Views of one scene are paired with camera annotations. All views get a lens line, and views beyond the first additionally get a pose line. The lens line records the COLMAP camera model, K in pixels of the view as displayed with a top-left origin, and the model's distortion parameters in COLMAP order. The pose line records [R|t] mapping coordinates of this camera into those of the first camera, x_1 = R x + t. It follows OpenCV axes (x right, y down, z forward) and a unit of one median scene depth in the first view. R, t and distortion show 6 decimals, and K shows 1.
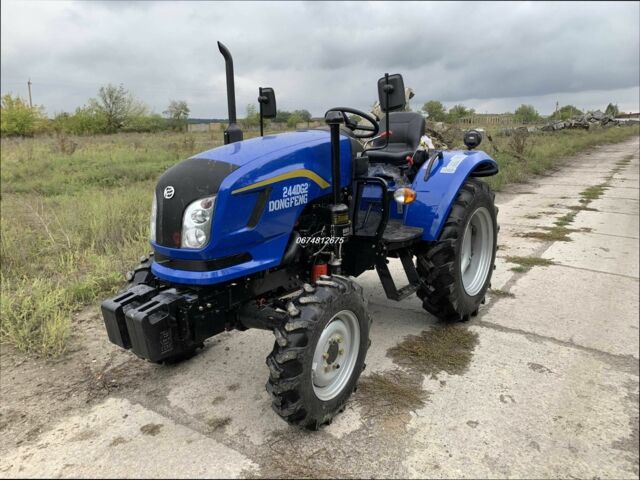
lens RADIAL K [[493.9, 0, 317.3], [0, 493.9, 237.0], [0, 0, 1]] dist [0.027241, -0.026008]
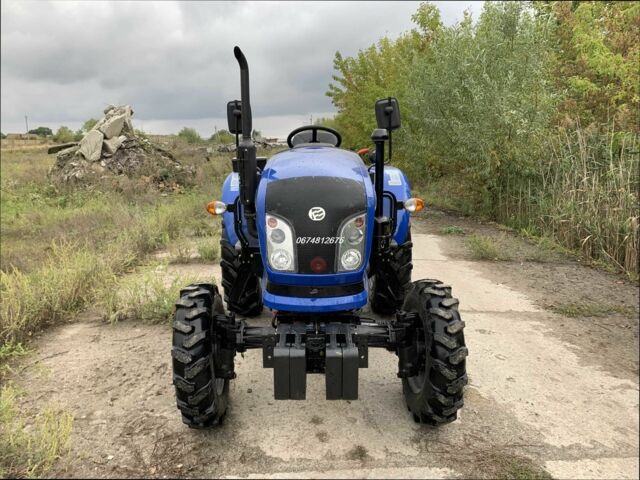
lens RADIAL K [[493.9, 0, 317.9], [0, 493.9, 243.4], [0, 0, 1]] dist [0.027241, -0.026008]
pose [[0.786399, -0.108288, 0.608153, -0.658348], [0.125213, 0.992021, 0.014728, -0.038195], [-0.604895, 0.064566, 0.793683, 0.225759]]
